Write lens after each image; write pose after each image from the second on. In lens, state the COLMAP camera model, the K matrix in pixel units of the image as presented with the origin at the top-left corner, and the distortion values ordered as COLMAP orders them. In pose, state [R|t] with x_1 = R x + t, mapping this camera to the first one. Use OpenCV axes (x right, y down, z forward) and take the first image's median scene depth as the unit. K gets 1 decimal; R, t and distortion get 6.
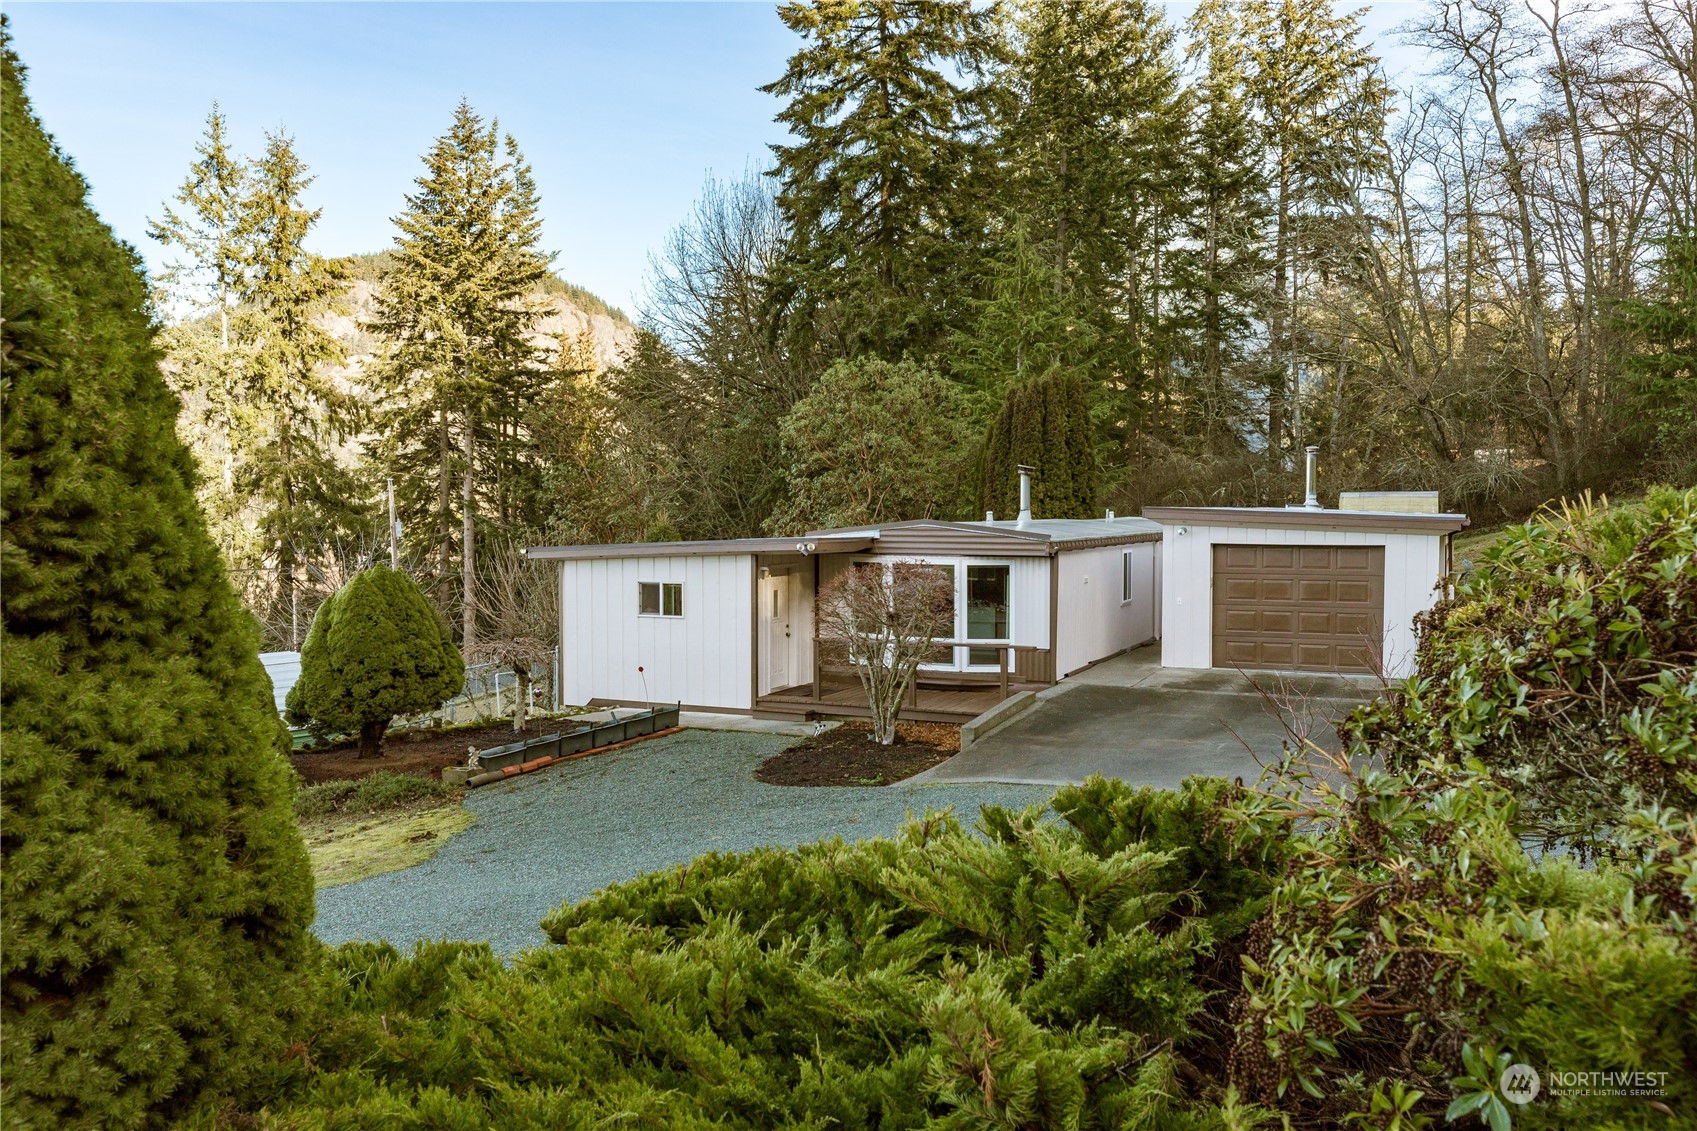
lens RADIAL K [[1353.9, 0, 854.0], [0, 1353.9, 560.1], [0, 0, 1]] dist [0.012242, 0.005826]
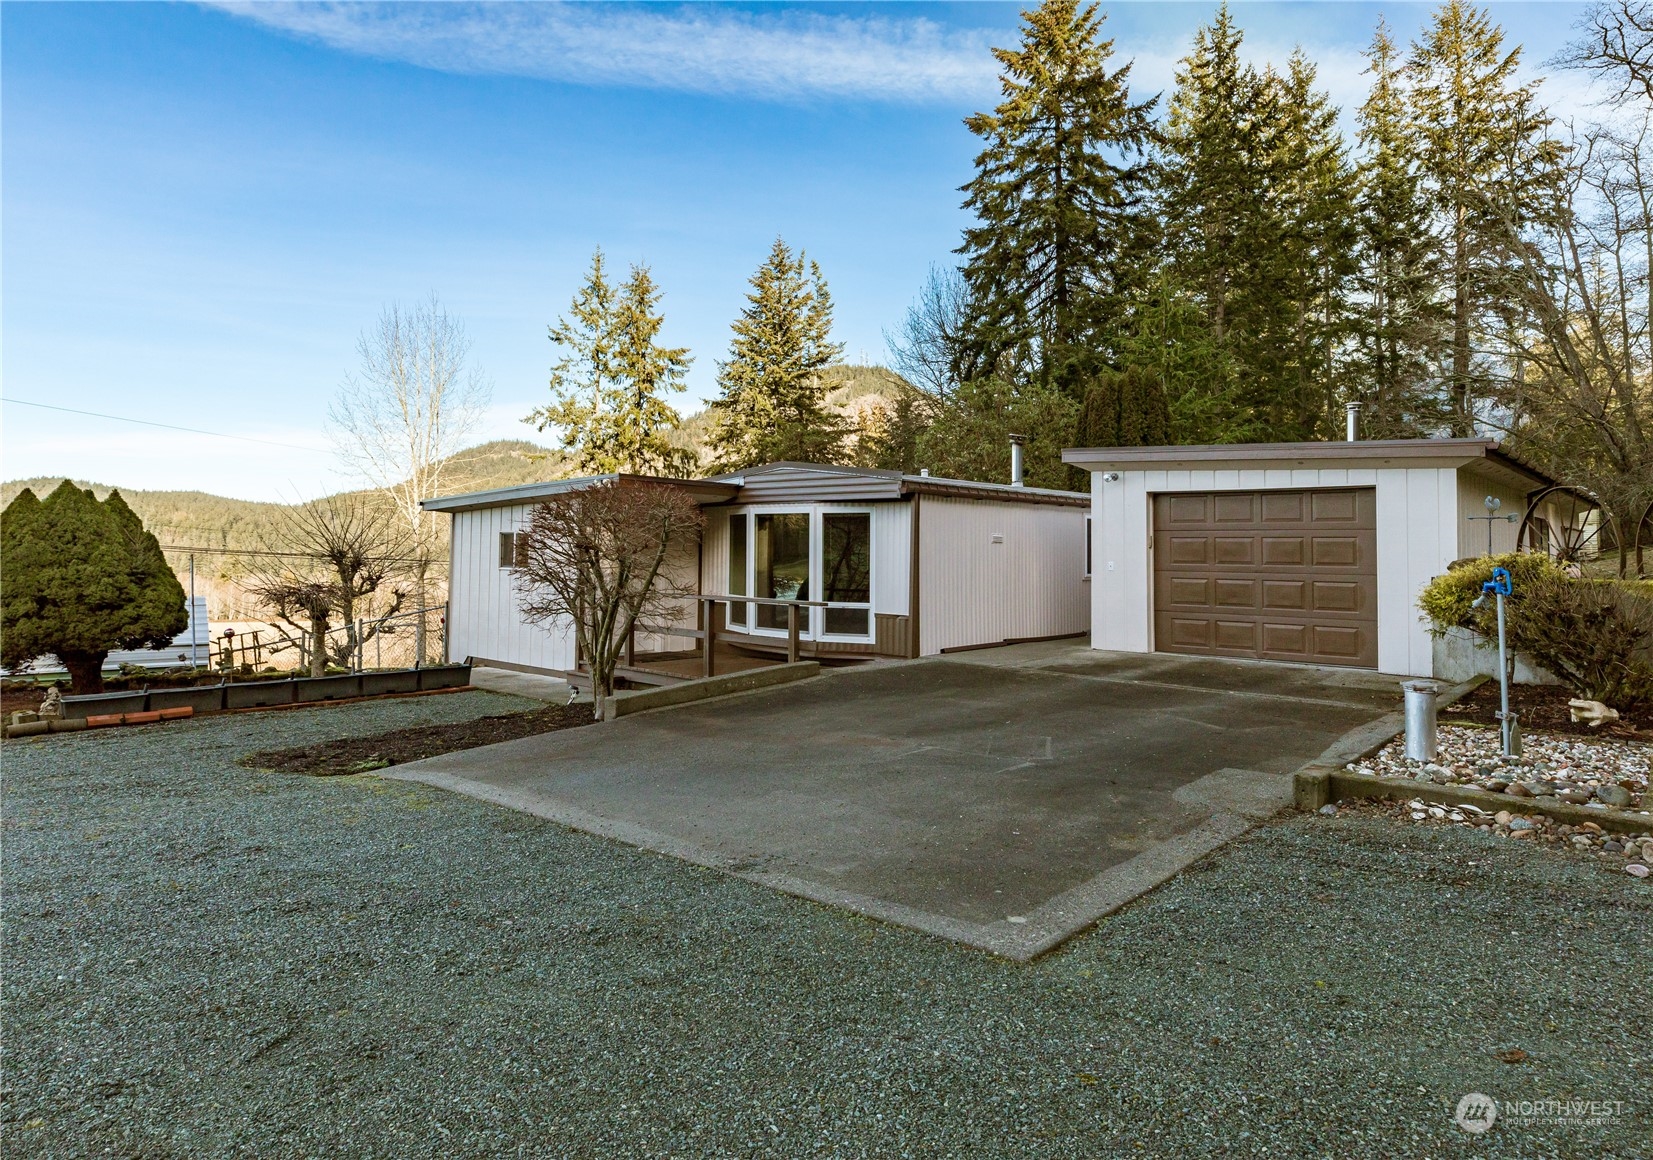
lens RADIAL K [[993.4, 0, 827.5], [0, 993.4, 502.6], [0, 0, 1]] dist [-0.001967, 0.003578]
pose [[0.955174, -0.002561, -0.296034, 0.066863], [-0.022913, 0.996324, -0.082548, 0.011935], [0.295157, 0.085630, 0.951604, 0.102606]]
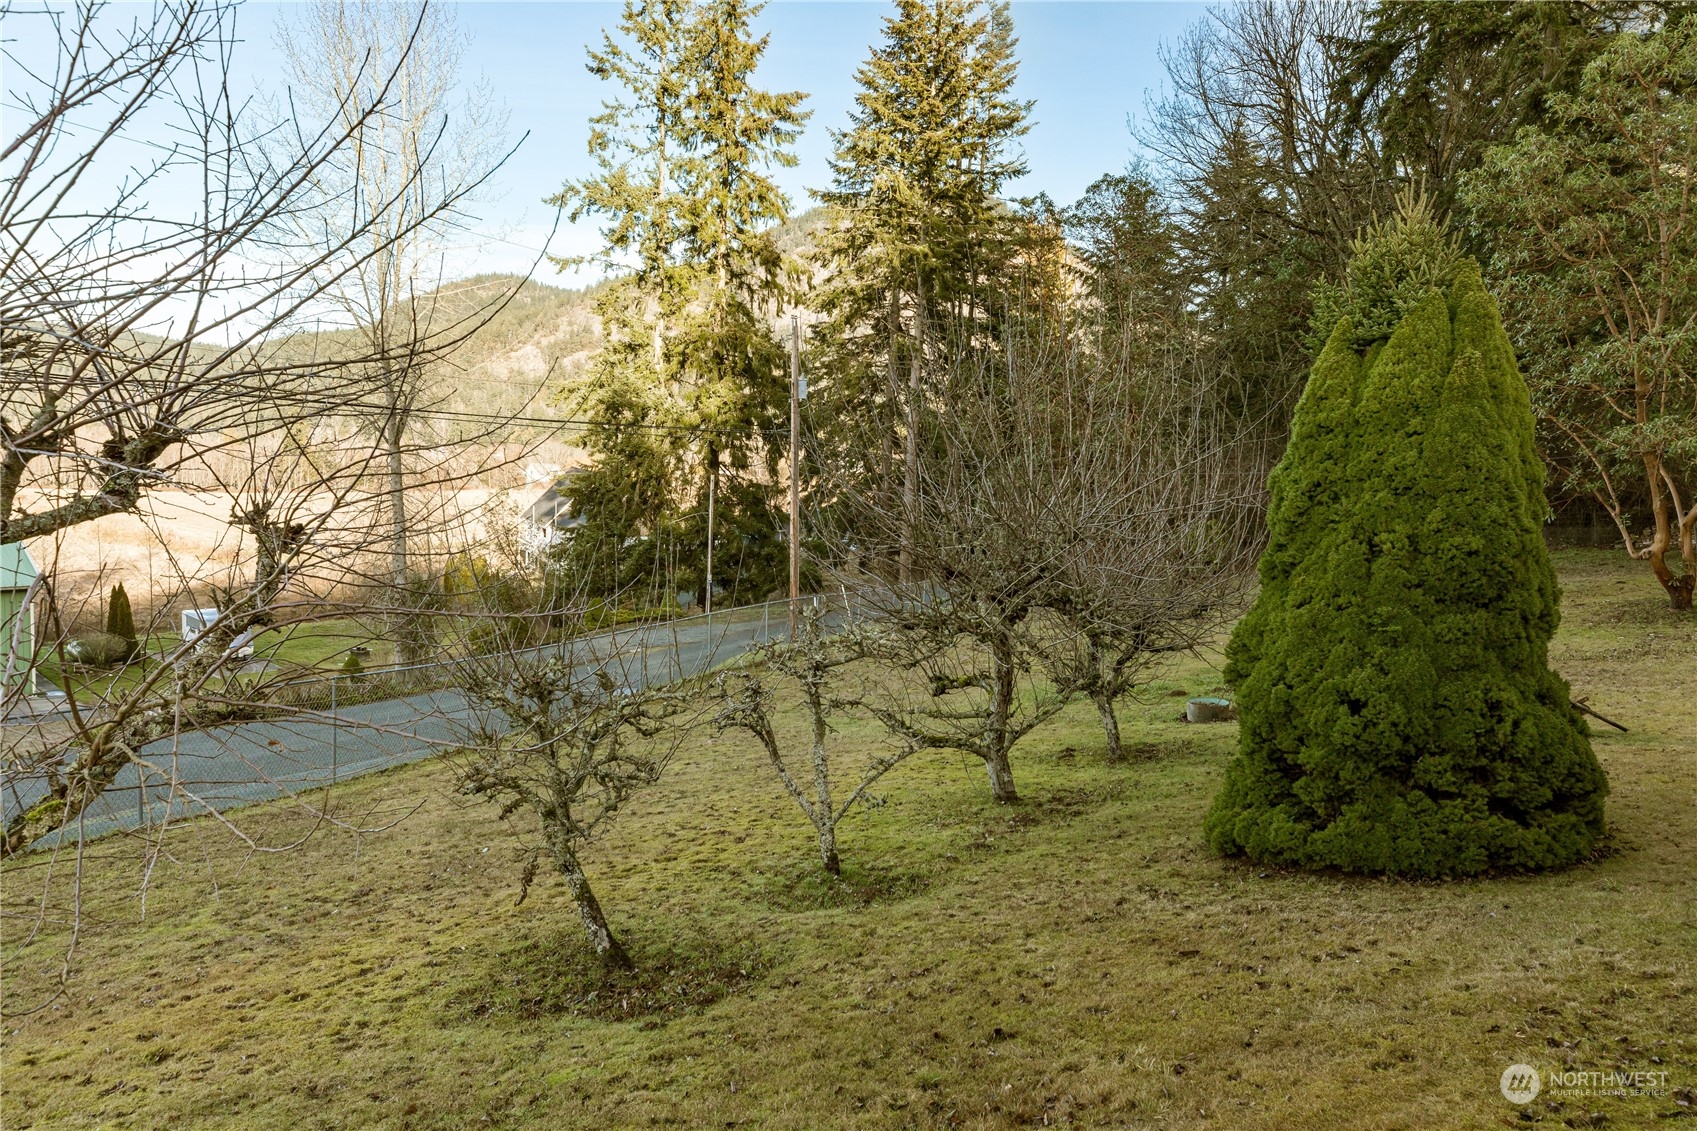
lens RADIAL K [[1241.2, 0, 849.1], [0, 1241.2, 561.8], [0, 0, 1]] dist [0.005409, 0.000171]
pose [[0.941628, 0.080006, -0.327010, -0.060554], [-0.058369, 0.995438, 0.075469, 0.012113], [0.331556, -0.051976, 0.942003, 0.258602]]
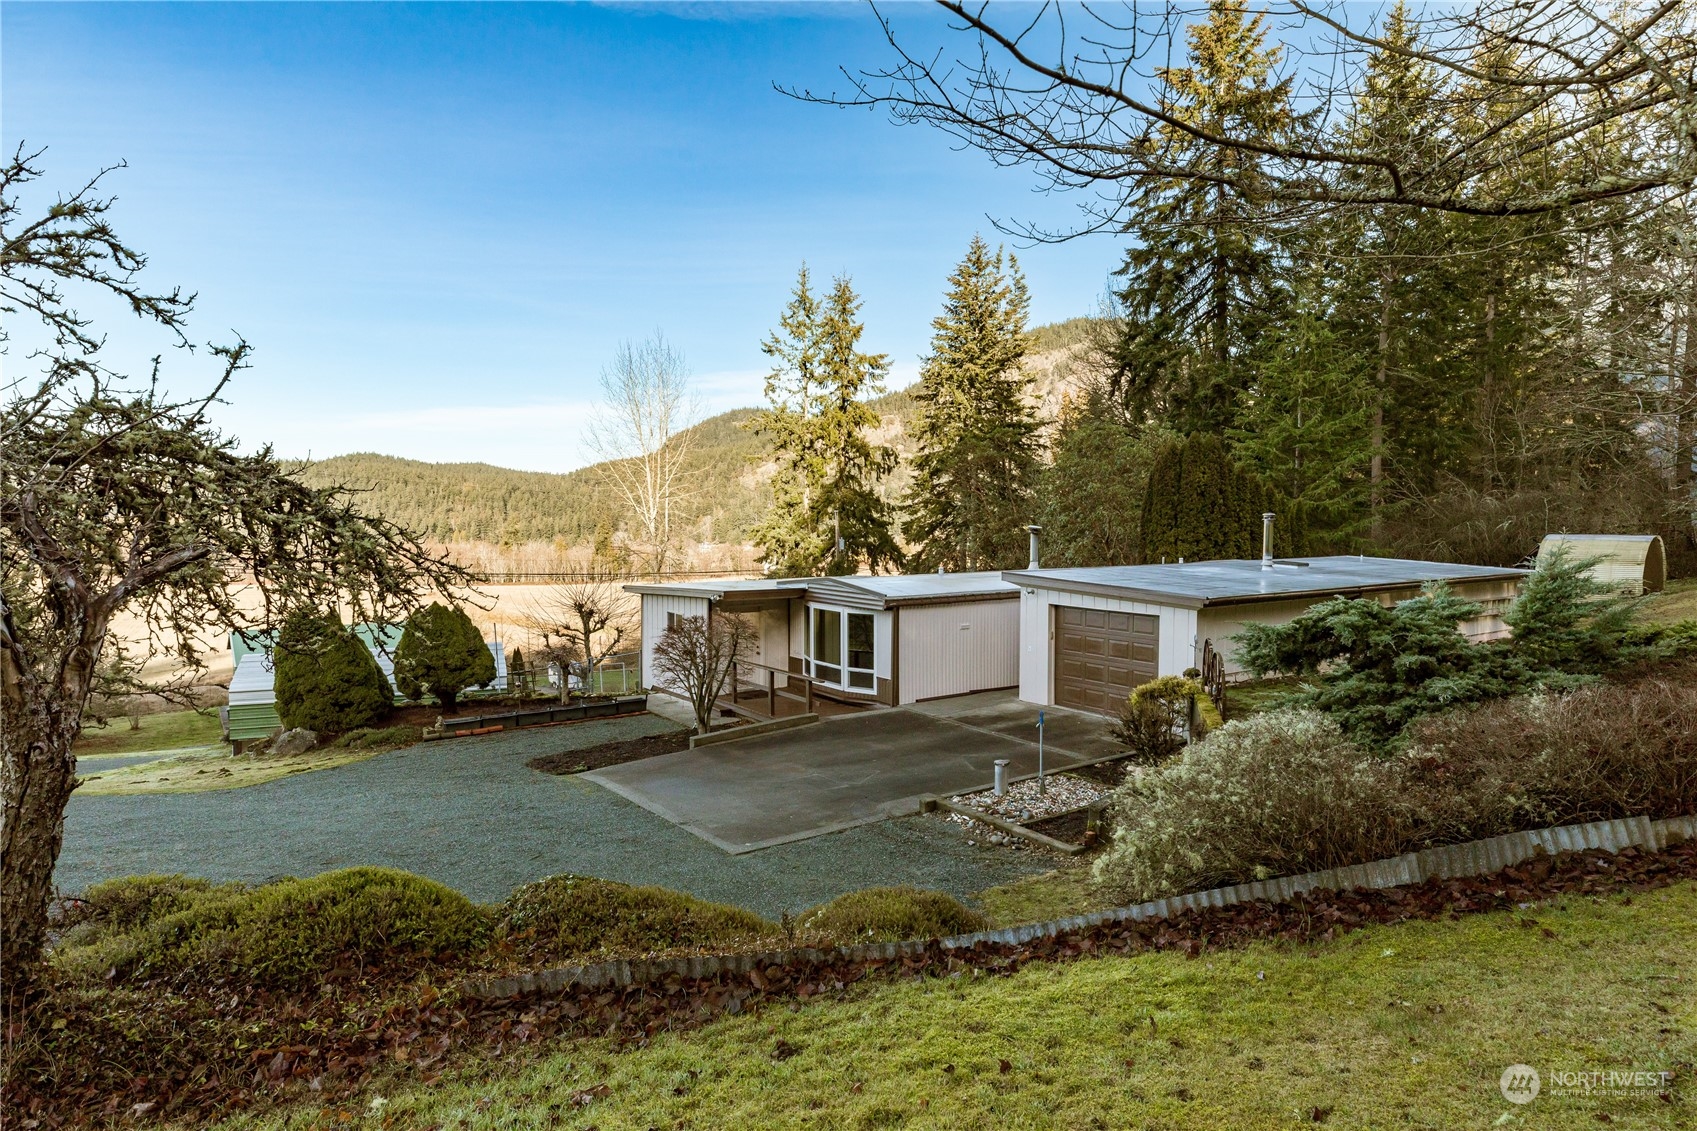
lens RADIAL K [[994.0, 0, 851.1], [0, 994.0, 570.9], [0, 0, 1]] dist [0.007357, -0.000409]
pose [[0.871720, 0.033152, -0.488882, 0.142293], [-0.022285, 0.999359, 0.028031, -0.016549], [0.489498, -0.013541, 0.871899, 0.033093]]
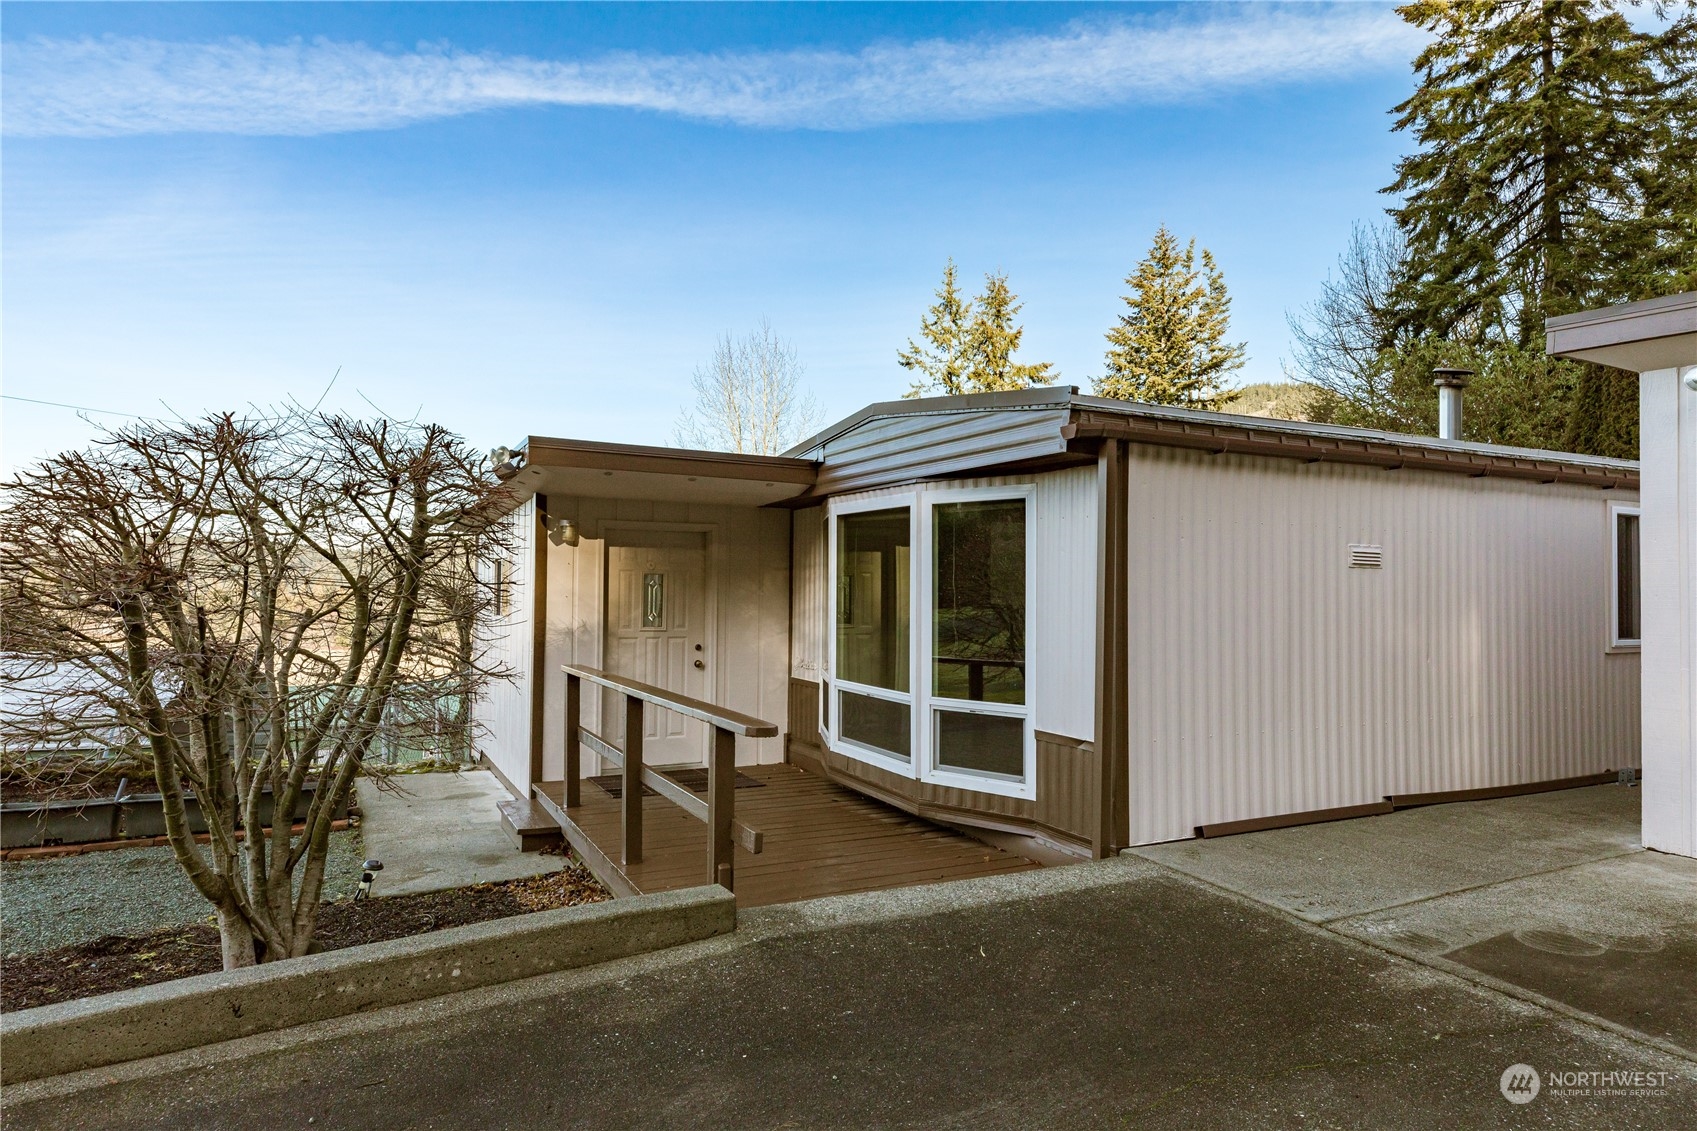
lens RADIAL K [[1025.8, 0, 845.7], [0, 1025.8, 568.9], [0, 0, 1]] dist [0.012454, -0.006251]
pose [[0.782559, -0.002959, -0.622569, 0.061338], [-0.033356, 0.998353, -0.046674, 0.009085], [0.621682, 0.057291, 0.781172, 0.187917]]
